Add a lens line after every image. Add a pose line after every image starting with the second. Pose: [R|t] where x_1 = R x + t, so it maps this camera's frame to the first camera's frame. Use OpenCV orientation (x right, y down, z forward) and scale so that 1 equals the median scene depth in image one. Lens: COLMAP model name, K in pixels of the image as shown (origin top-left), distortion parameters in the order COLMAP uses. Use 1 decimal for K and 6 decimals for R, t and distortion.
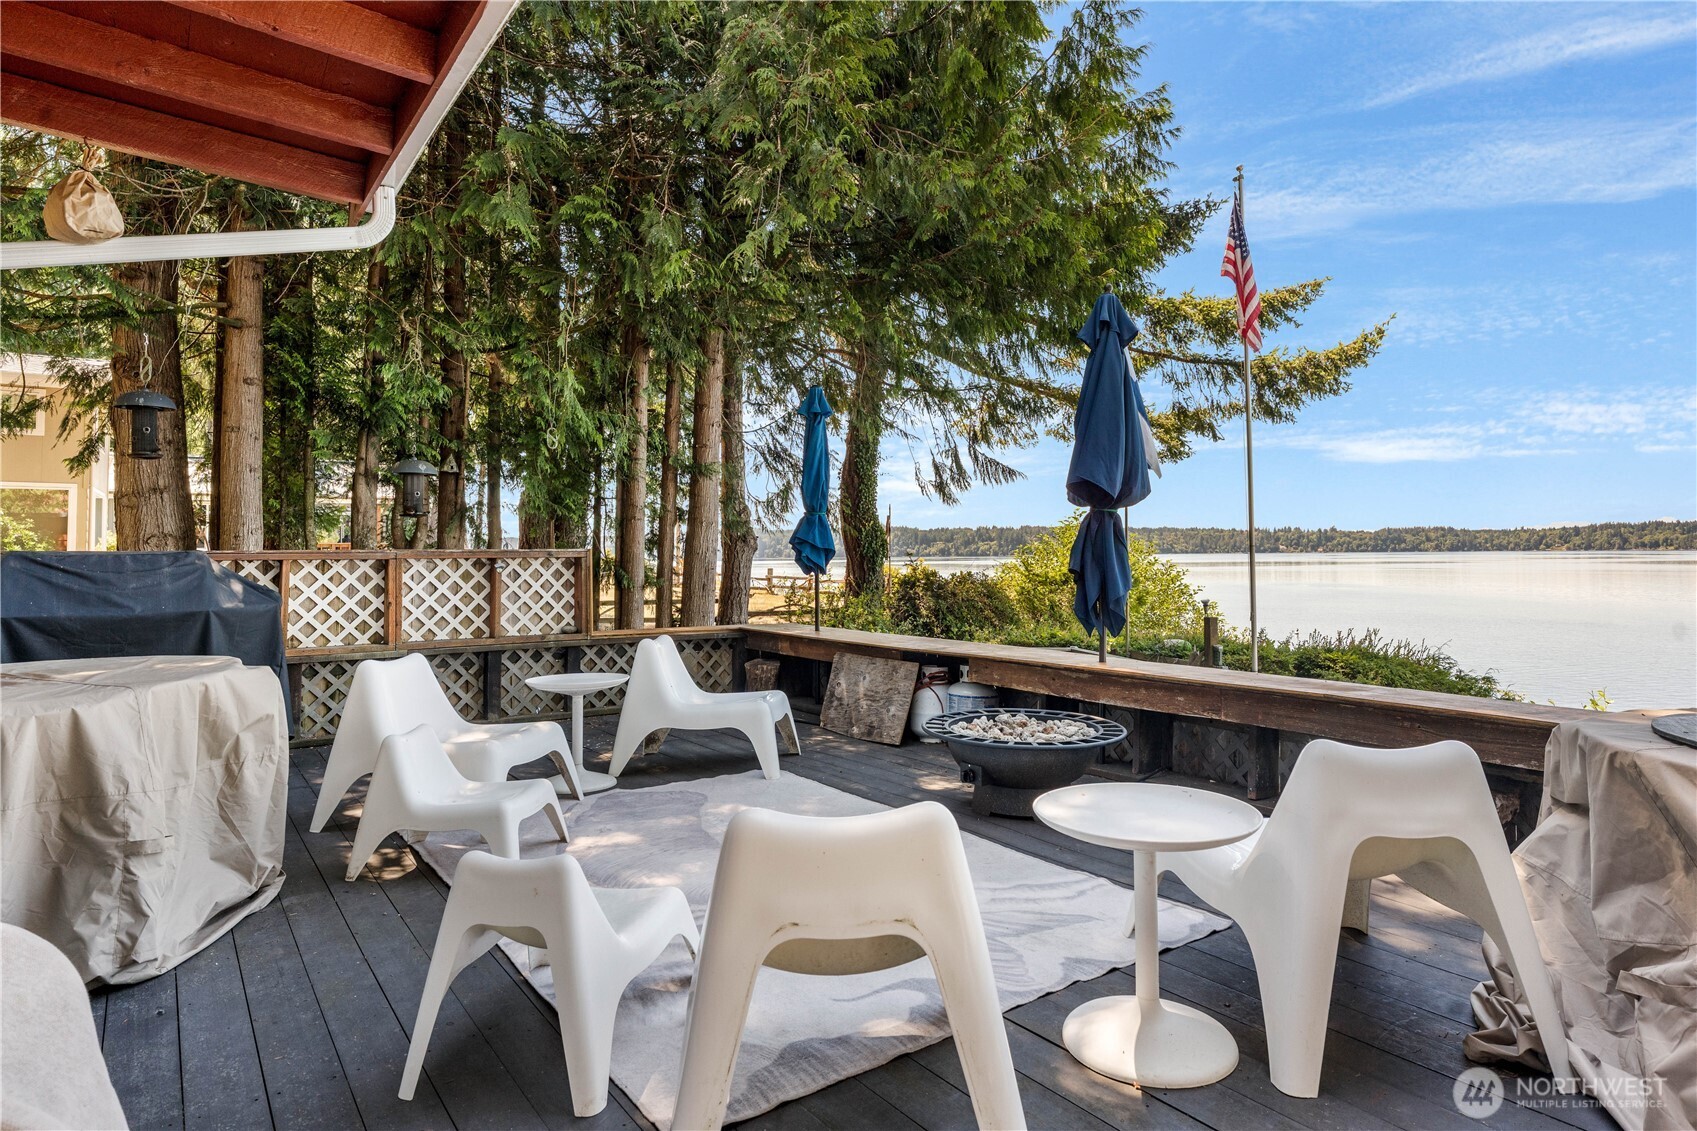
lens RADIAL K [[971.8, 0, 874.6], [0, 971.8, 537.4], [0, 0, 1]] dist [0.000044, 0.000030]
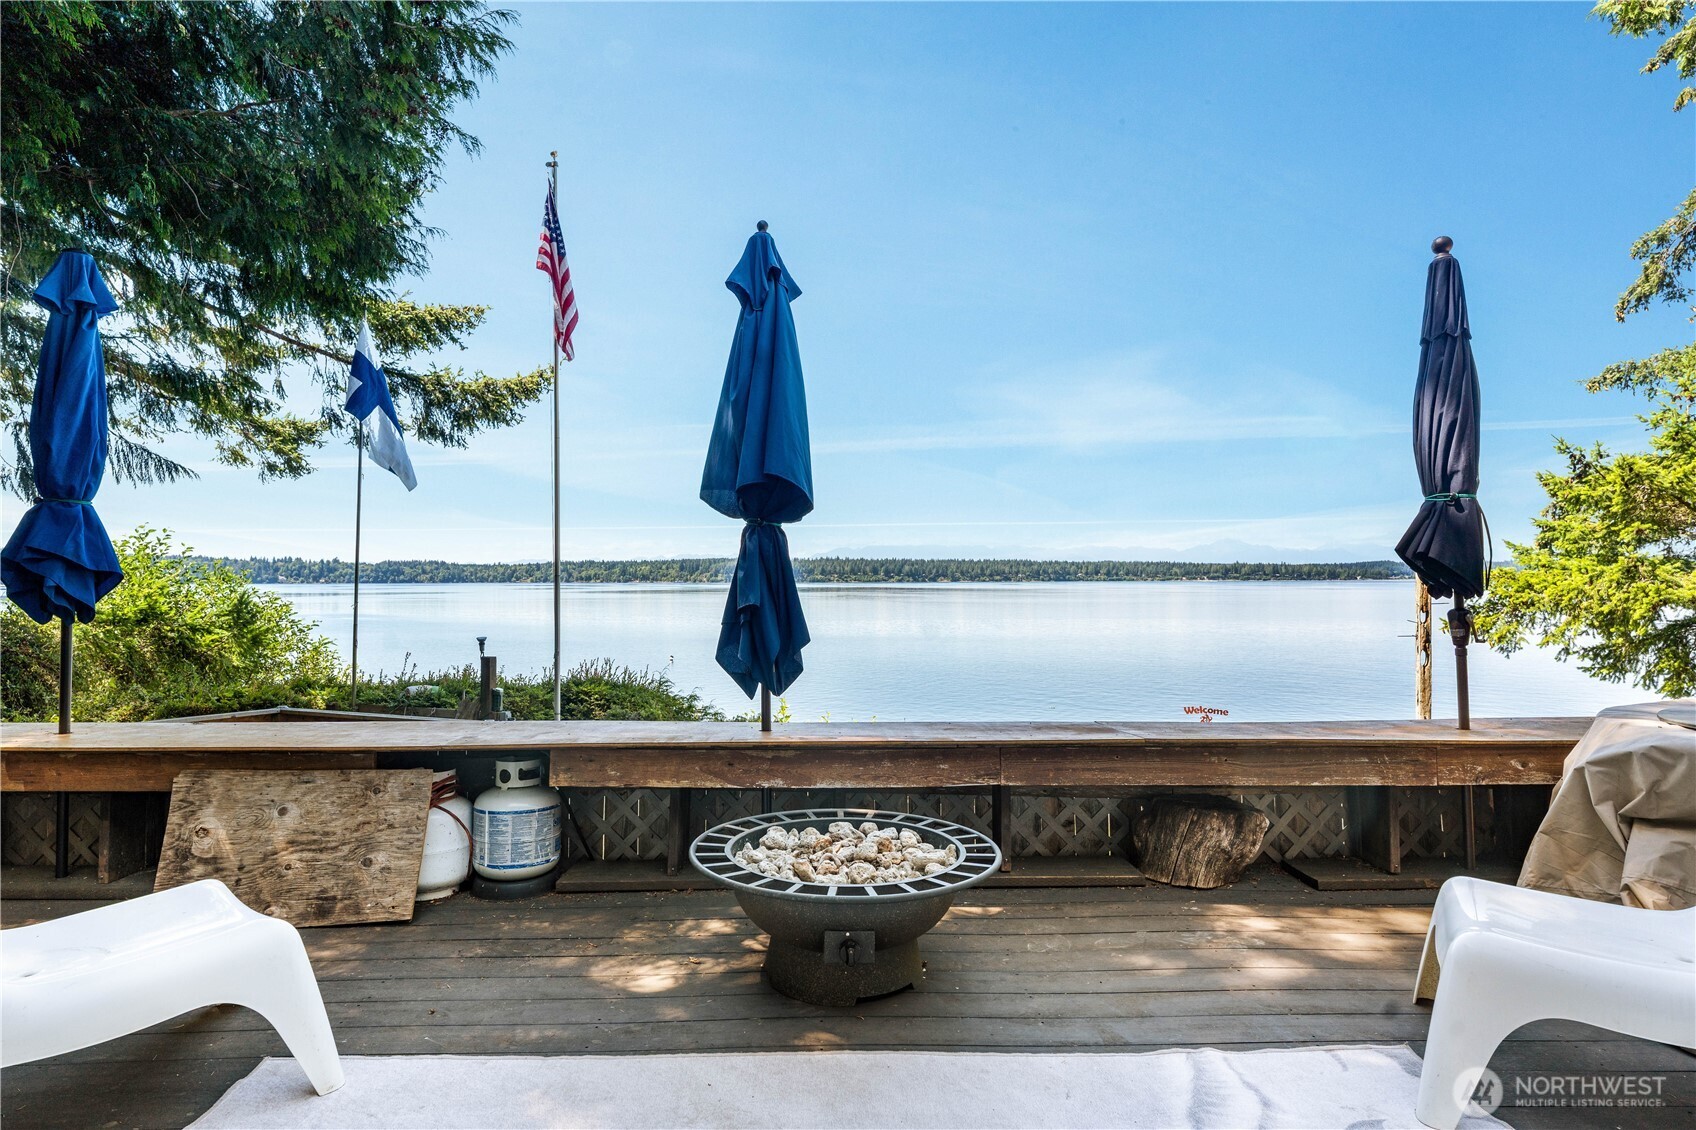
lens RADIAL K [[923.2, 0, 853.0], [0, 923.2, 577.4], [0, 0, 1]] dist [-0.002864, -0.000233]
pose [[0.581545, 0.009198, 0.813462, -0.153065], [-0.016310, 0.999867, 0.000354, 0.005717], [-0.813351, -0.013474, 0.581617, 0.278841]]
